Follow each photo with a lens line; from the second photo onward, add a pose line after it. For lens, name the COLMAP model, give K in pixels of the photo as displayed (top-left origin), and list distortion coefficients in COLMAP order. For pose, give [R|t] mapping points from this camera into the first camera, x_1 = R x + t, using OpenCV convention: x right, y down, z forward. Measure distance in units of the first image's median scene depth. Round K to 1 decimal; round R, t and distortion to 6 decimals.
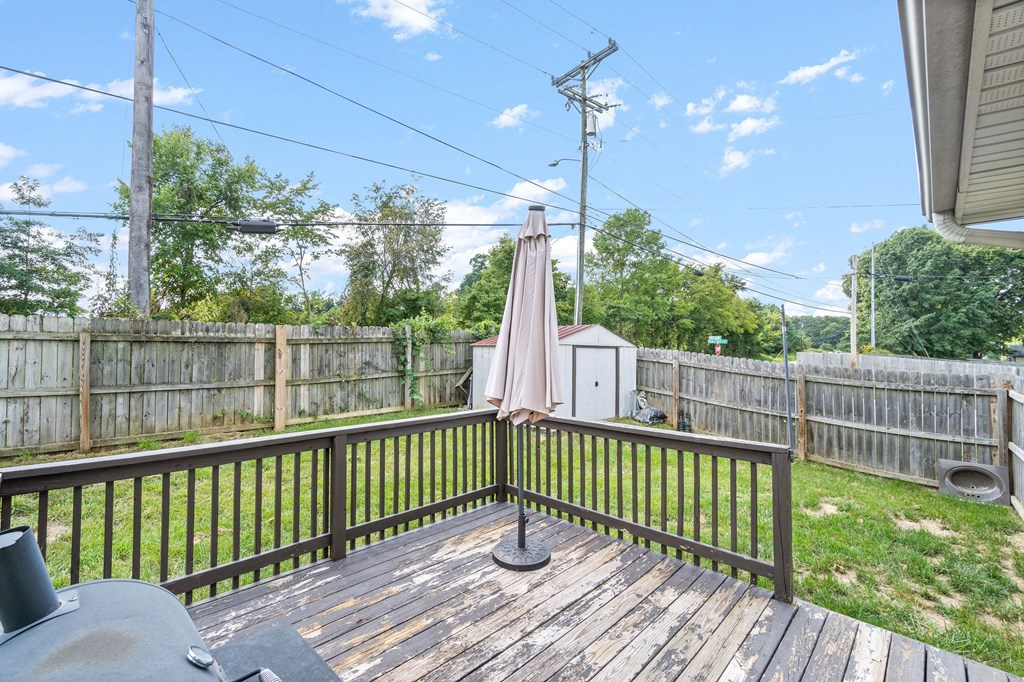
lens RADIAL K [[450.3, 0, 519.7], [0, 450.3, 339.8], [0, 0, 1]] dist [-0.001666, -0.000429]
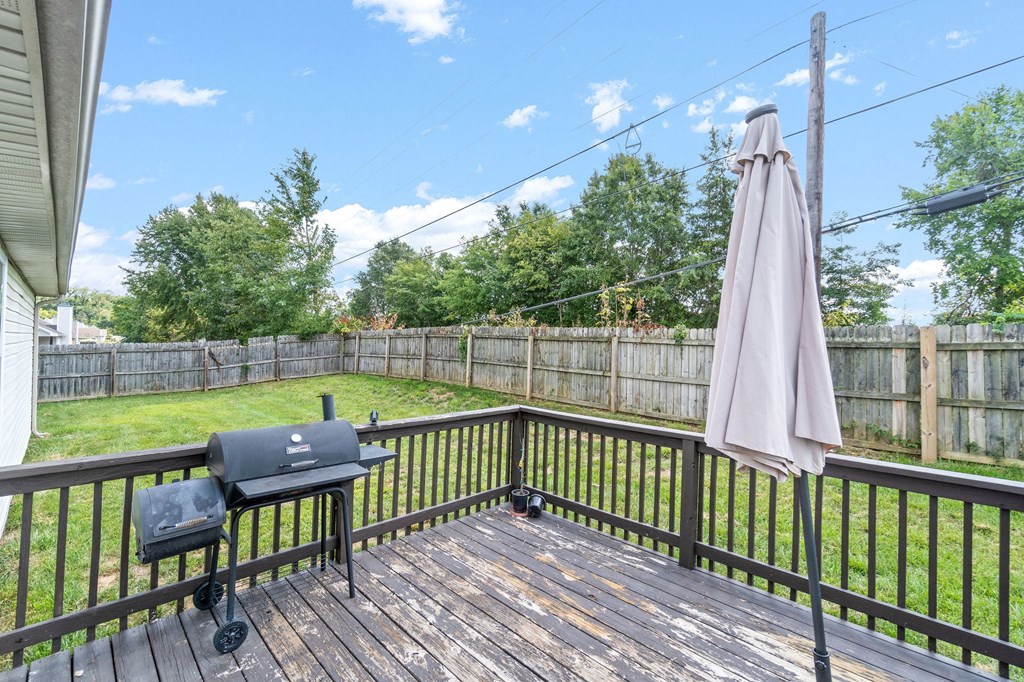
lens RADIAL K [[450.3, 0, 496.4], [0, 450.3, 336.7], [0, 0, 1]] dist [-0.001666, -0.000429]
pose [[-0.048594, -0.024249, -0.998524, 0.247171], [-0.003961, 0.999702, -0.024084, 0.006836], [0.998811, 0.002785, -0.048676, 0.264252]]
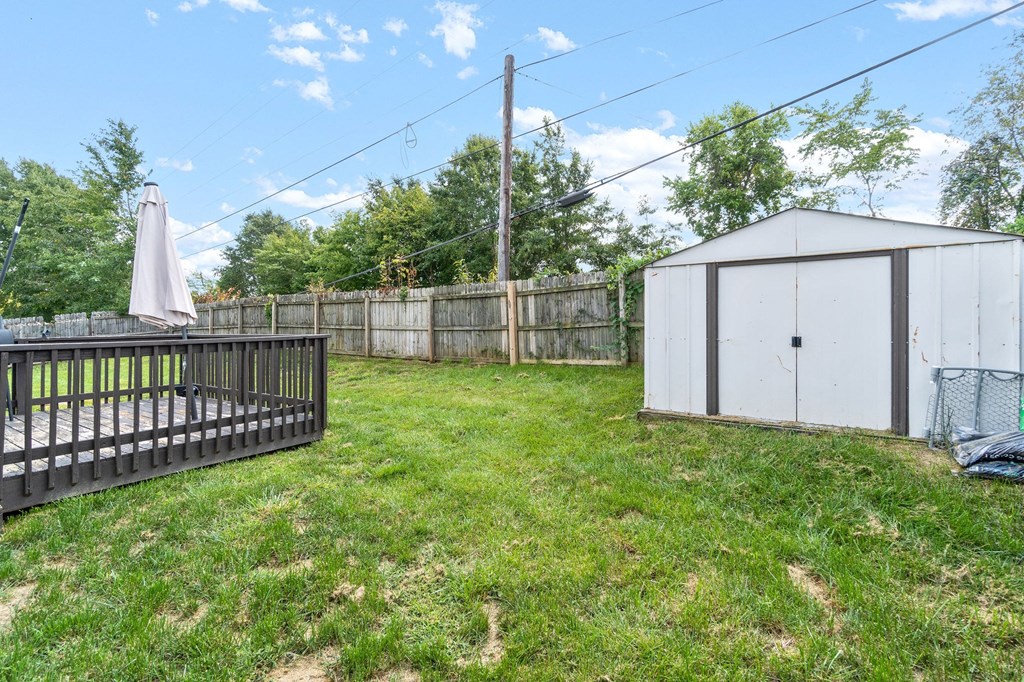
lens RADIAL K [[491.8, 0, 538.2], [0, 491.8, 324.0], [0, 0, 1]] dist [-0.004771, 0.000736]
pose [[0.159984, -0.012257, -0.987044, 0.709684], [0.032332, 0.999451, -0.007170, 0.086470], [0.986590, -0.030766, 0.160292, 0.762726]]
